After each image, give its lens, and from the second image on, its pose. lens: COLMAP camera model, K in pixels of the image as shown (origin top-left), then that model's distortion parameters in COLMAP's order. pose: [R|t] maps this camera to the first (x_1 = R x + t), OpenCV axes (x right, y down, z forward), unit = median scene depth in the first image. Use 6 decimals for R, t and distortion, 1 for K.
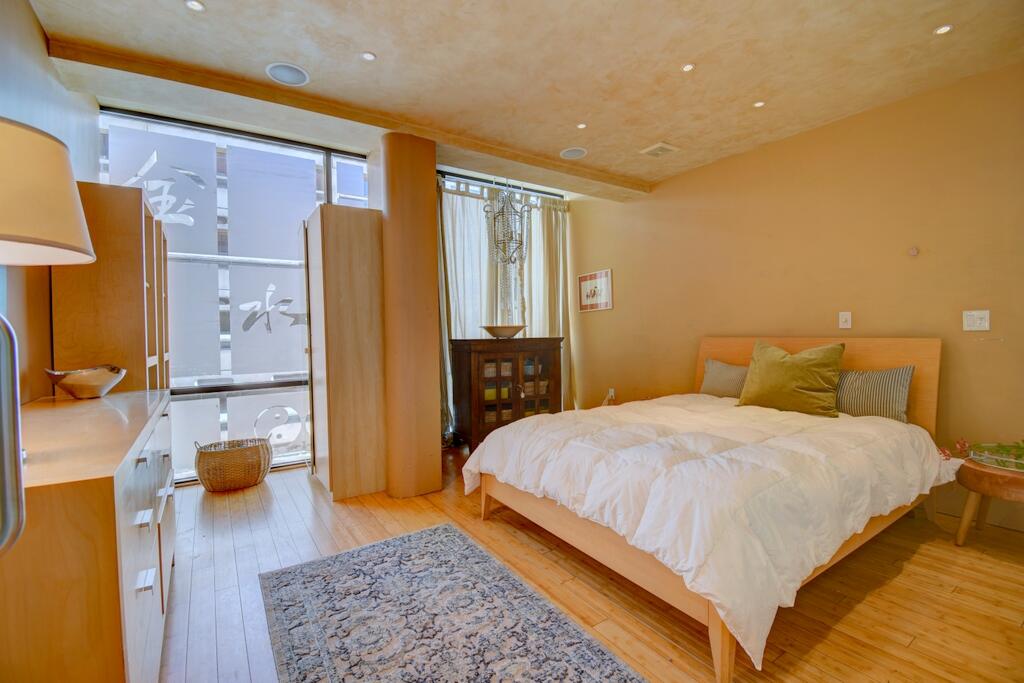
lens RADIAL K [[448.1, 0, 512.0], [0, 448.1, 341.5], [0, 0, 1]] dist [0.016398, -0.020732]
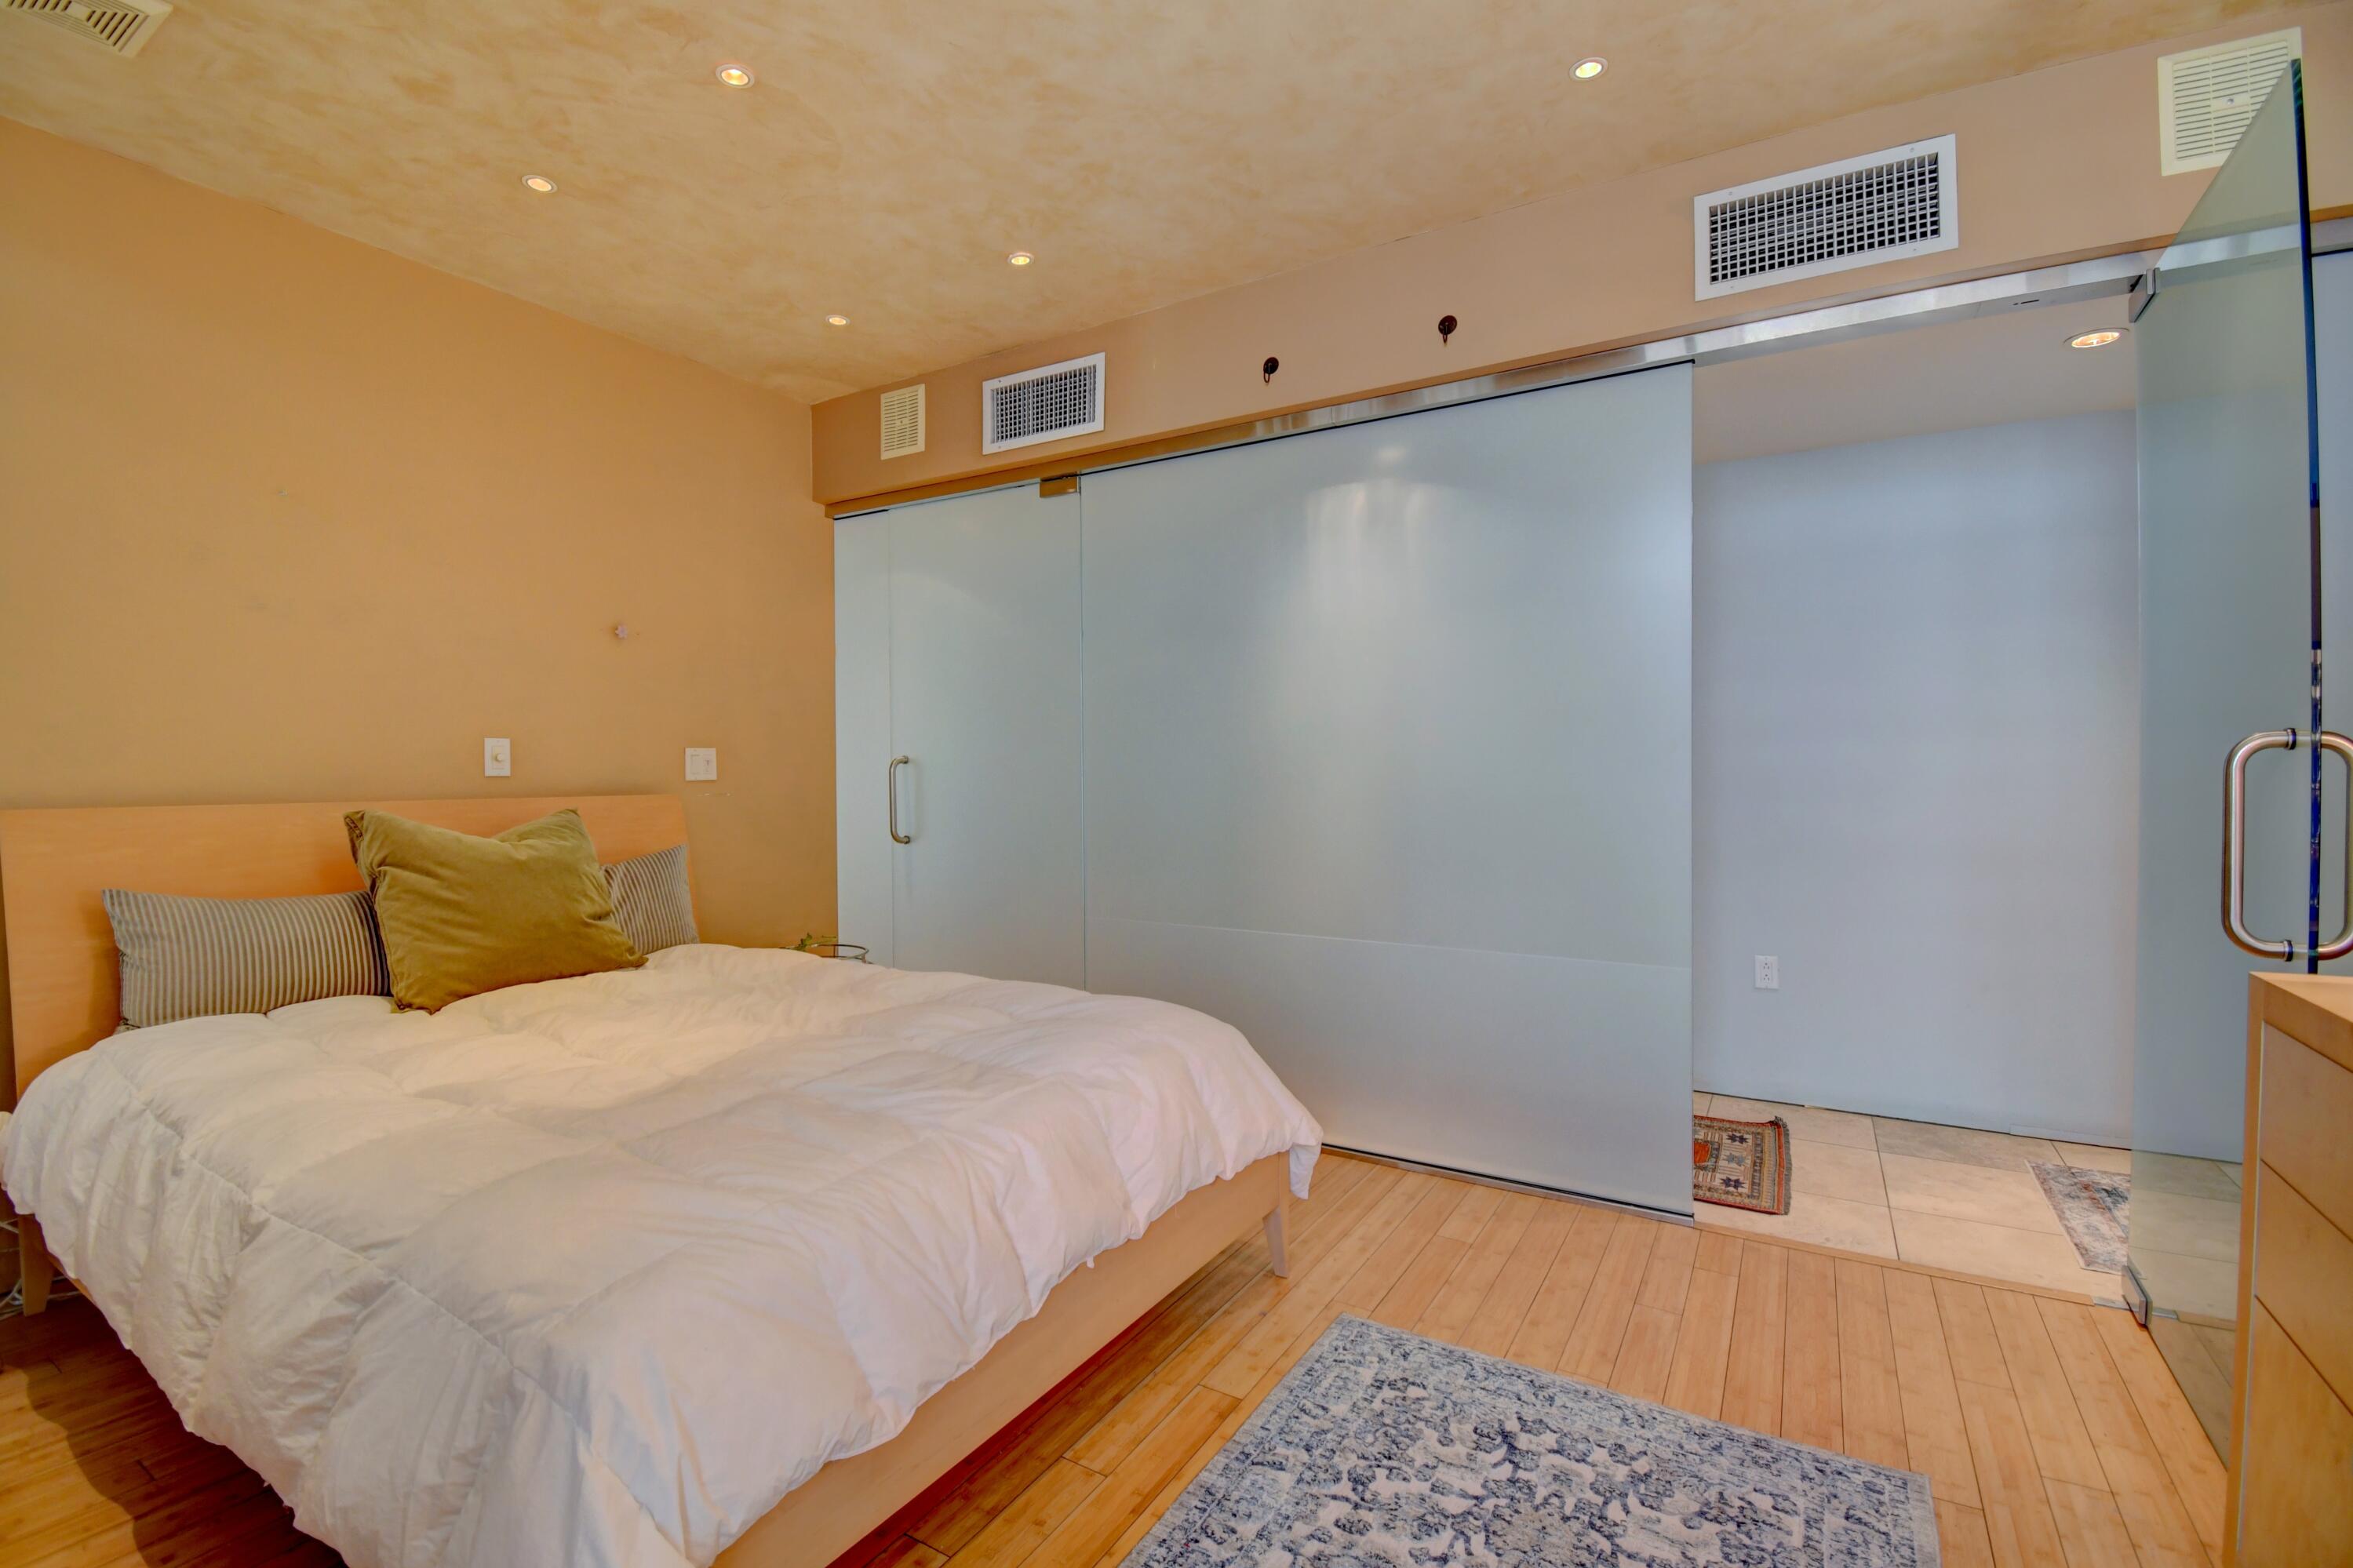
lens RADIAL K [[1029.5, 0, 1176.5], [0, 1029.5, 784.0], [0, 0, 1]] dist [0.016398, -0.020732]
pose [[-0.420674, -0.000450, 0.907212, -0.618364], [0.032921, 0.999334, 0.015761, -0.024197], [-0.906614, 0.036497, -0.420379, 1.188796]]
